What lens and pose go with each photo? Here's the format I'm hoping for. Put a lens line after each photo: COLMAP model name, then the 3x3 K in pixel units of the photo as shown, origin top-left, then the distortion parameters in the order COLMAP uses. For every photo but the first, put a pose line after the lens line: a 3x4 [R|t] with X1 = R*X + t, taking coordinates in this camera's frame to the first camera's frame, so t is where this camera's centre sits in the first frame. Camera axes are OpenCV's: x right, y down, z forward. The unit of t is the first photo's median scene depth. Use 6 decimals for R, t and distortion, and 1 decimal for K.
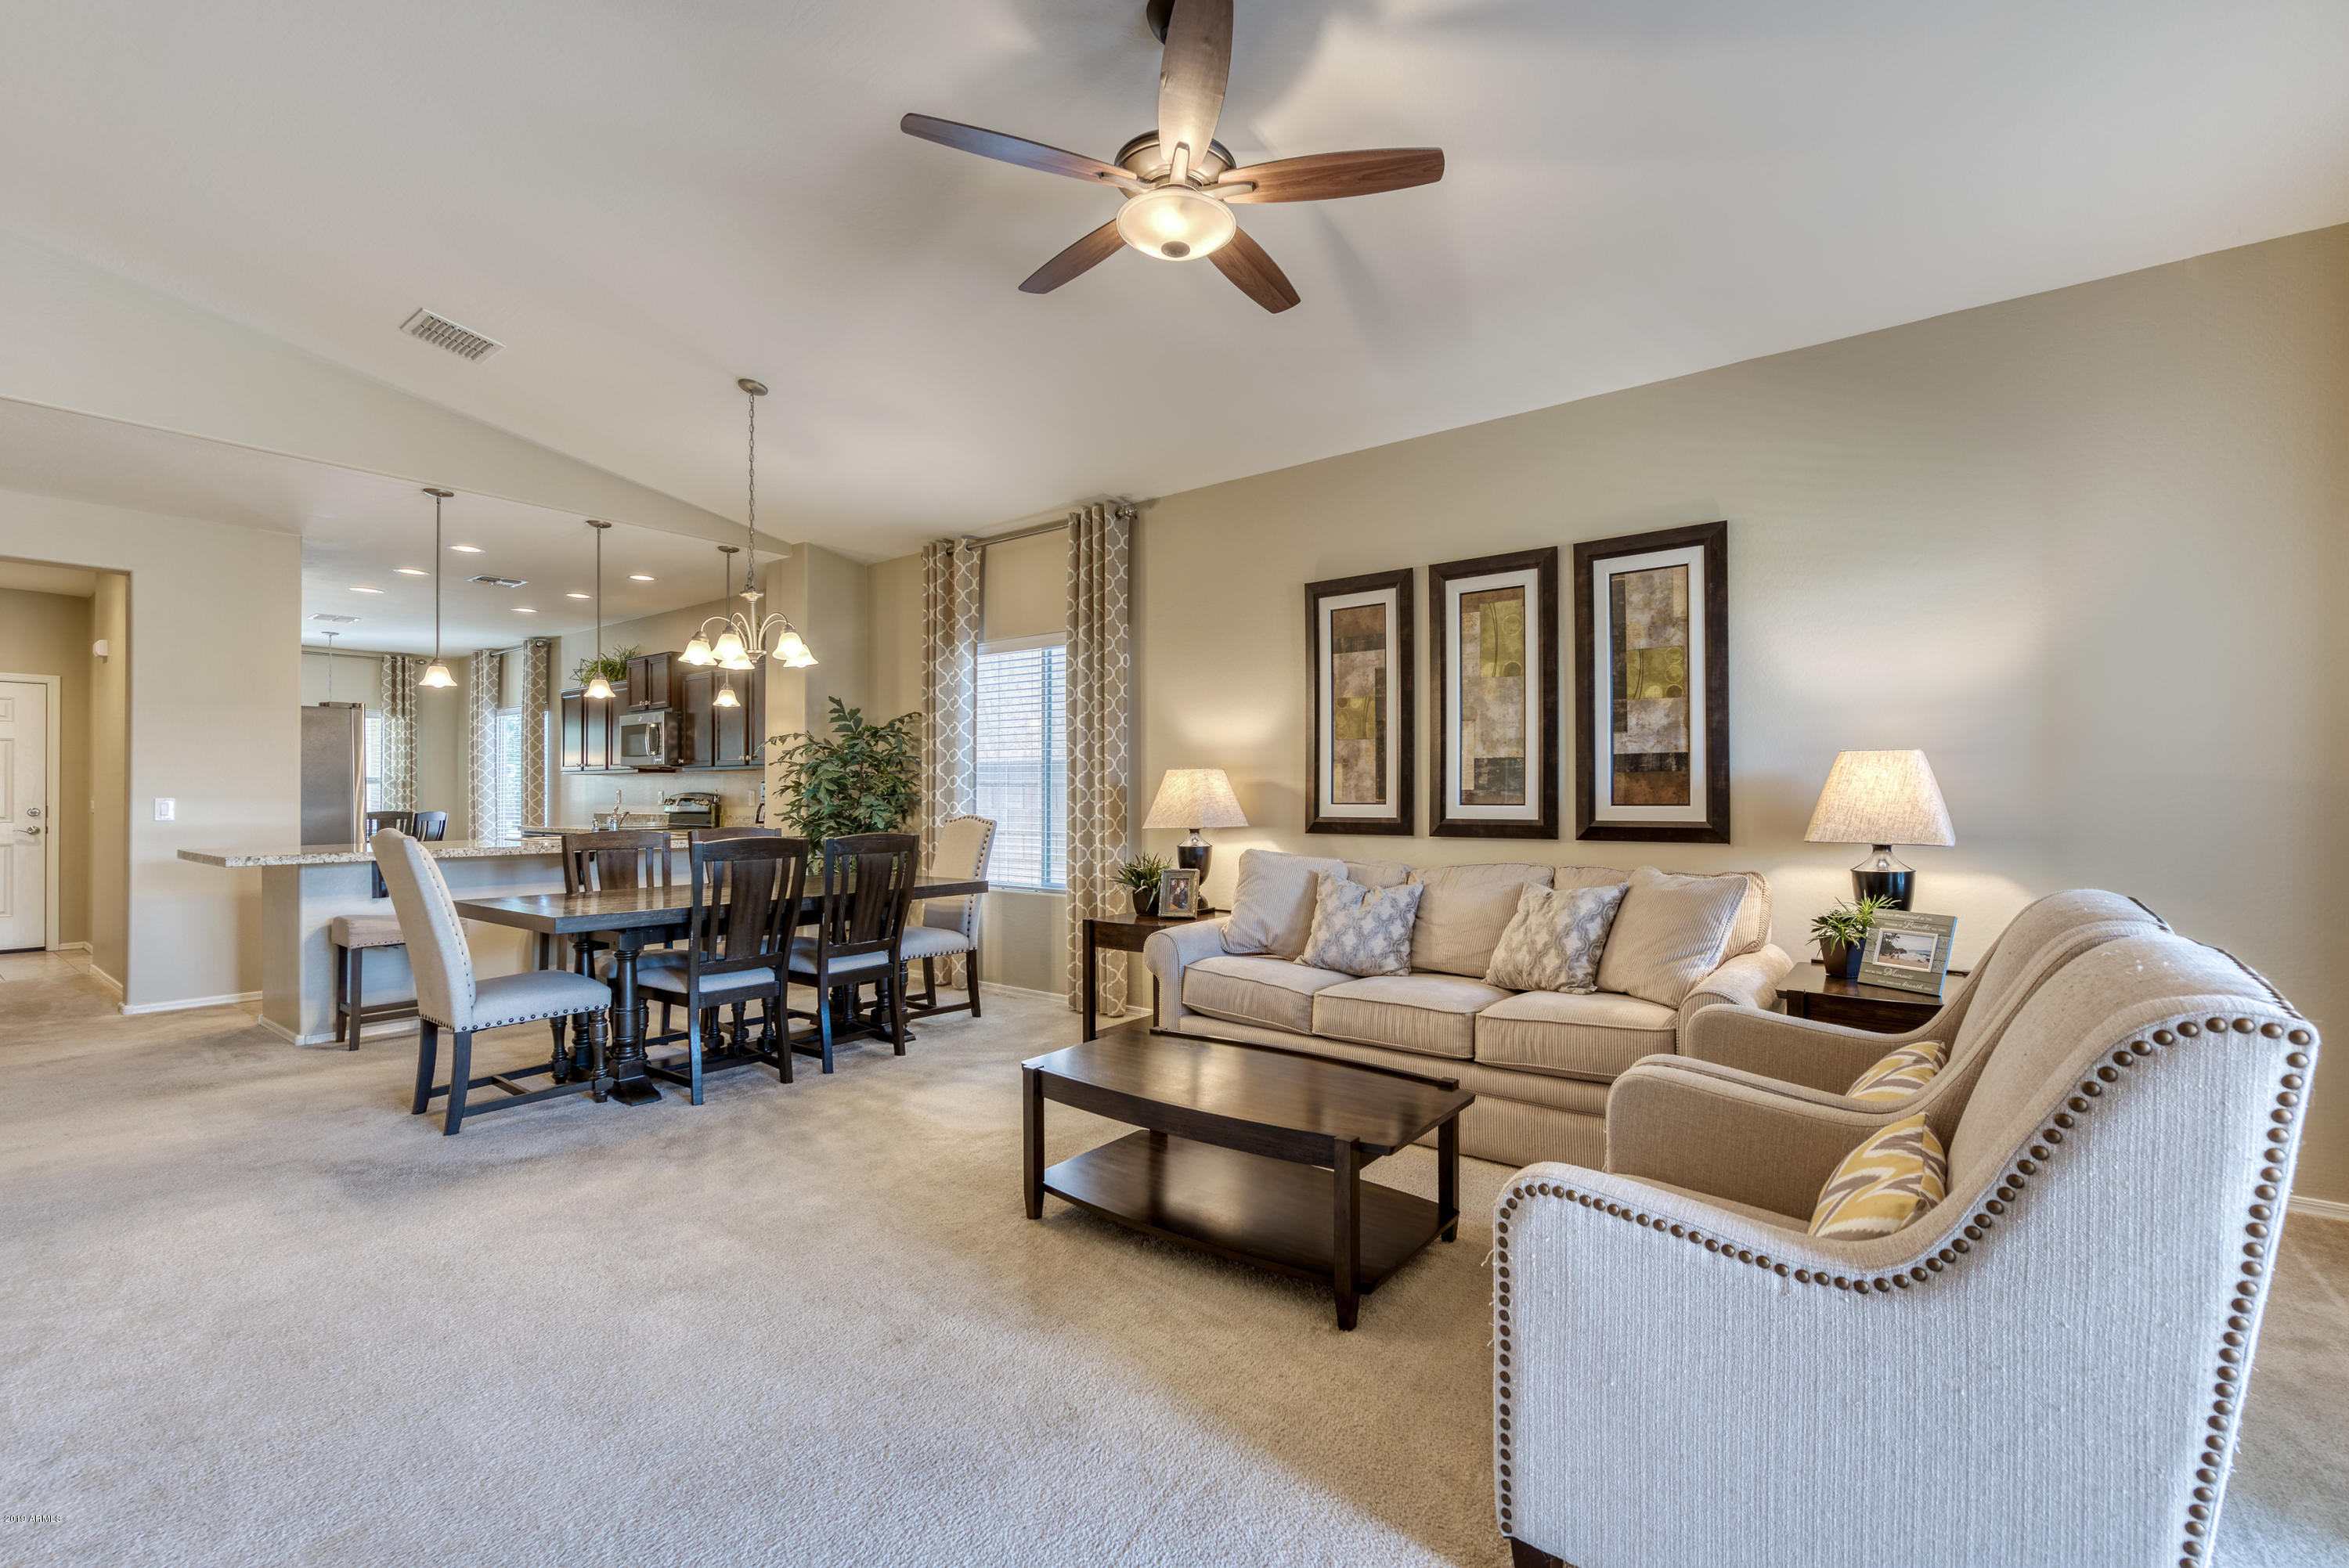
lens RADIAL K [[965.5, 0, 1159.0], [0, 965.5, 793.3], [0, 0, 1]] dist [-0.000978, 0.000244]
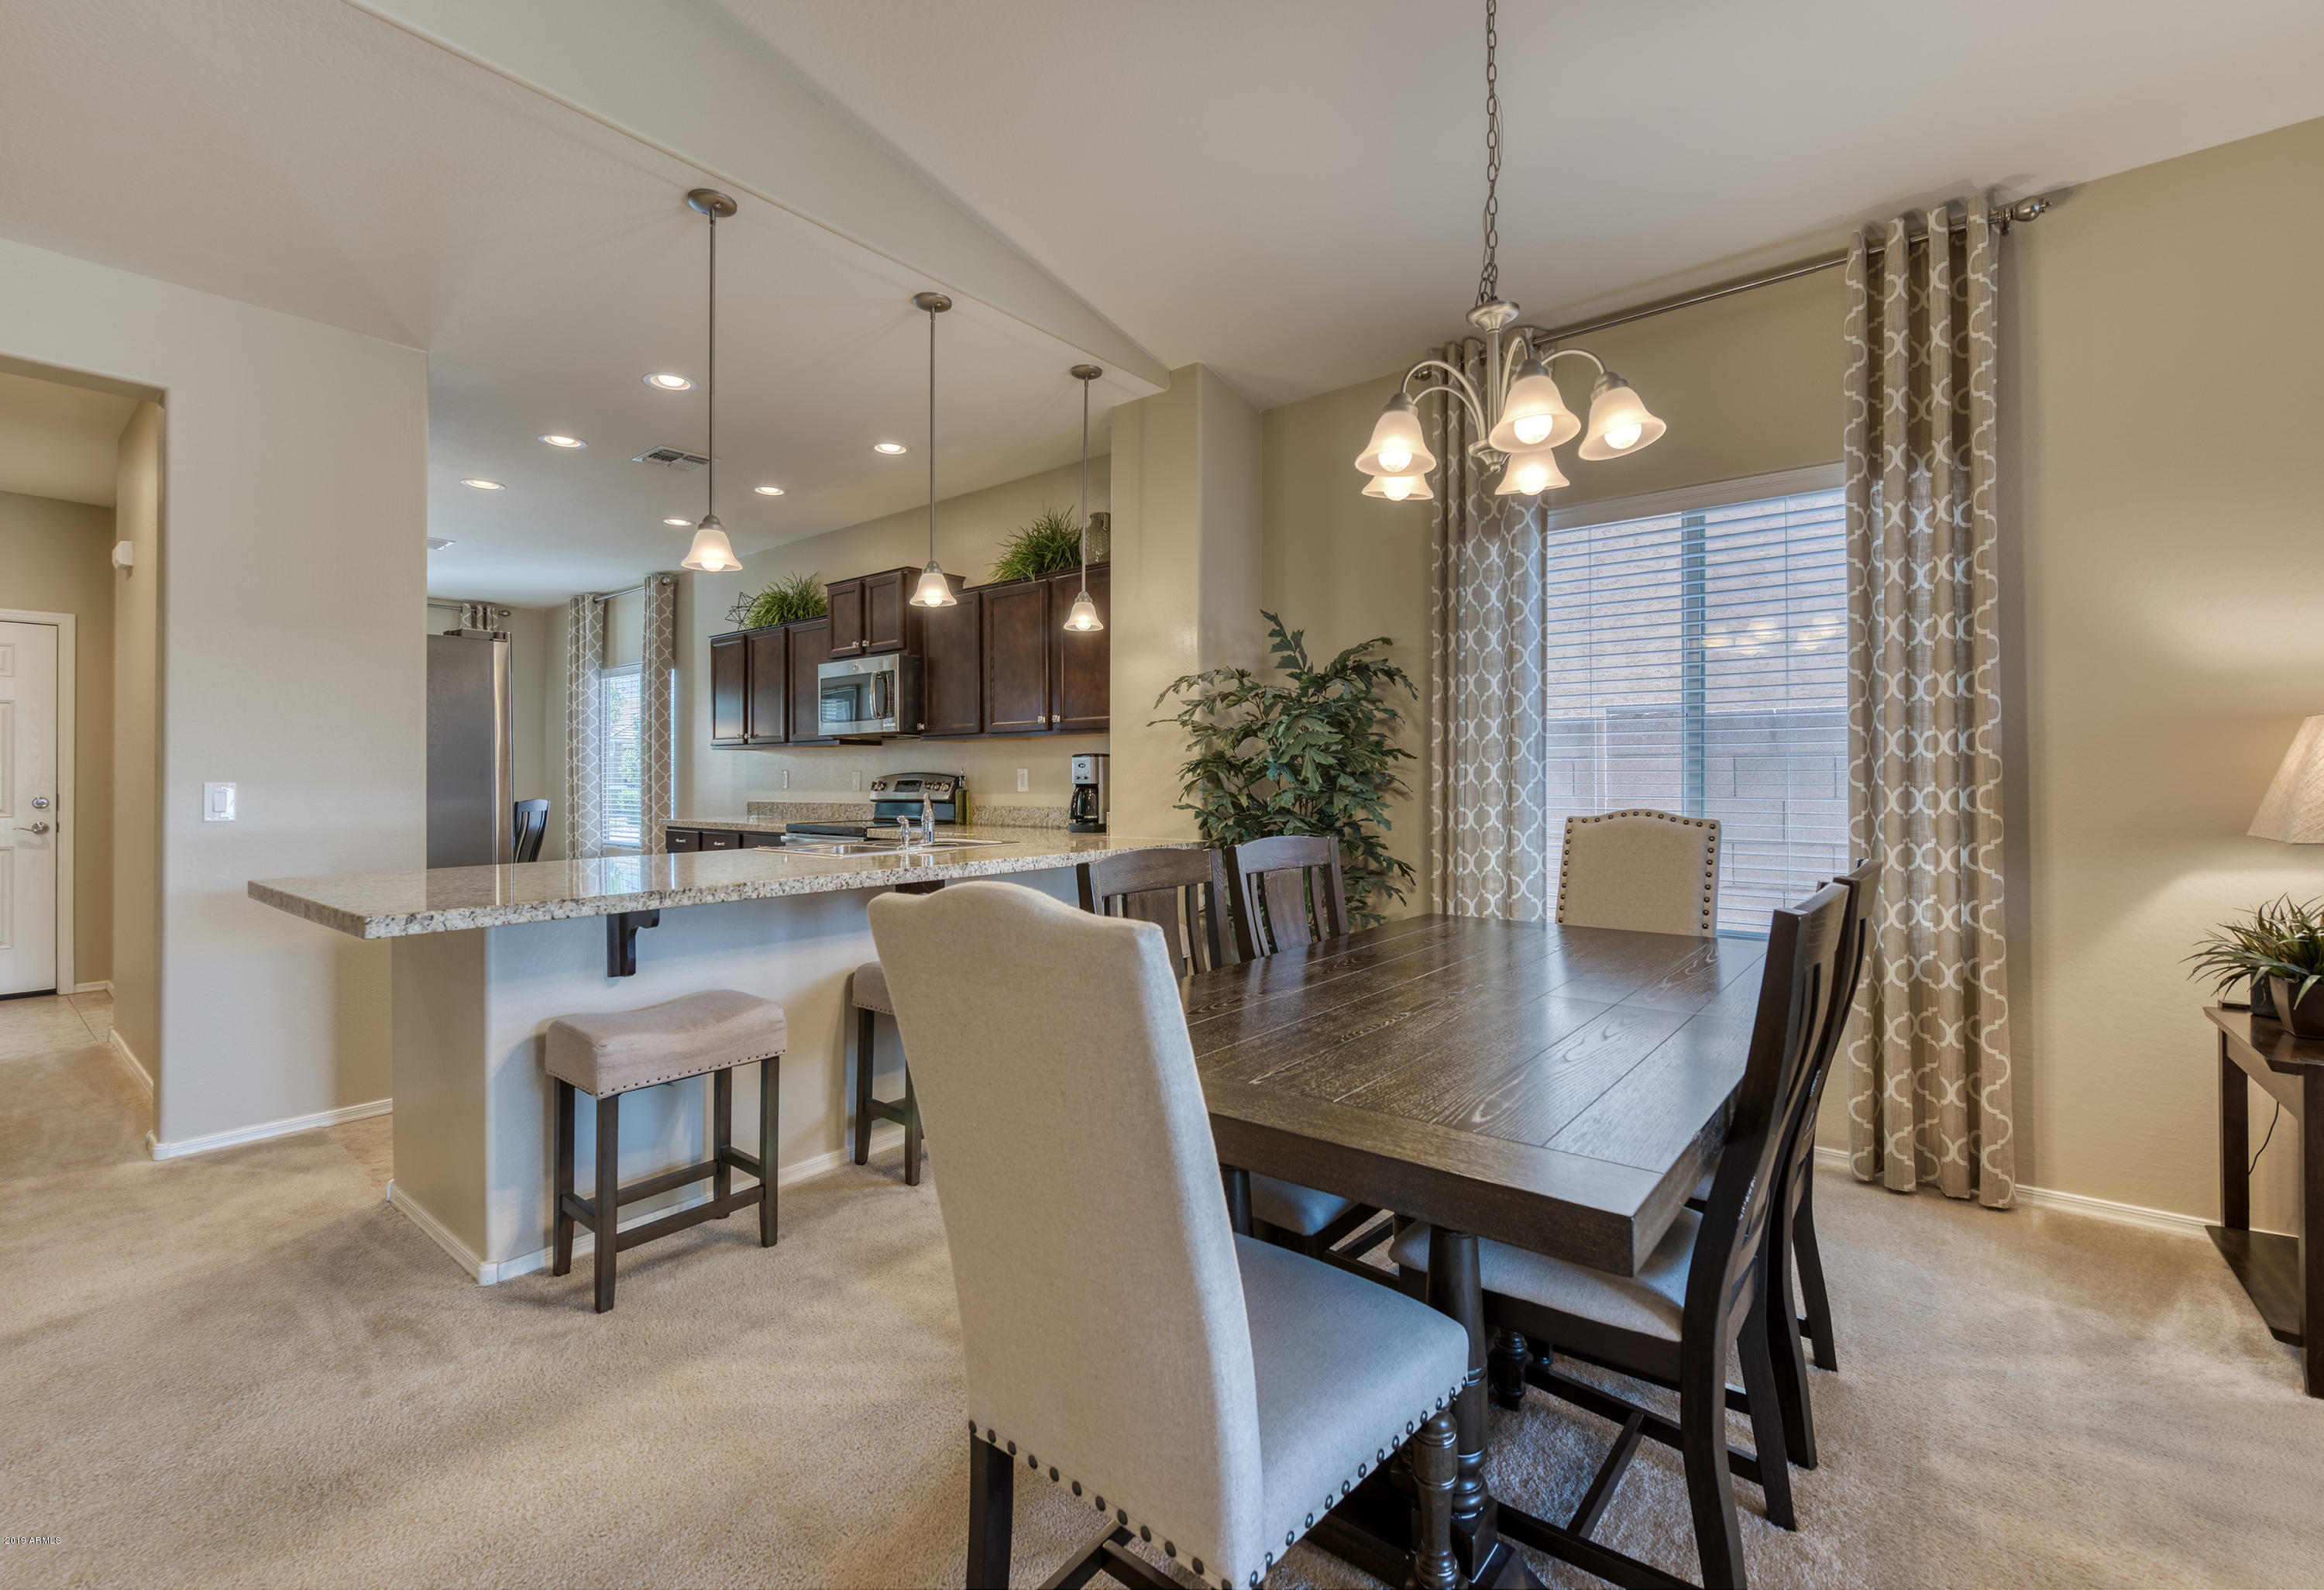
lens RADIAL K [[1050.7, 0, 1159.7], [0, 1050.7, 773.1], [0, 0, 1]] dist [-0.003798, -0.000771]
pose [[0.998307, -0.003016, -0.058089, -0.363381], [0.002879, 0.999993, -0.002445, 0.002014], [0.058096, 0.002274, 0.998308, 0.341876]]
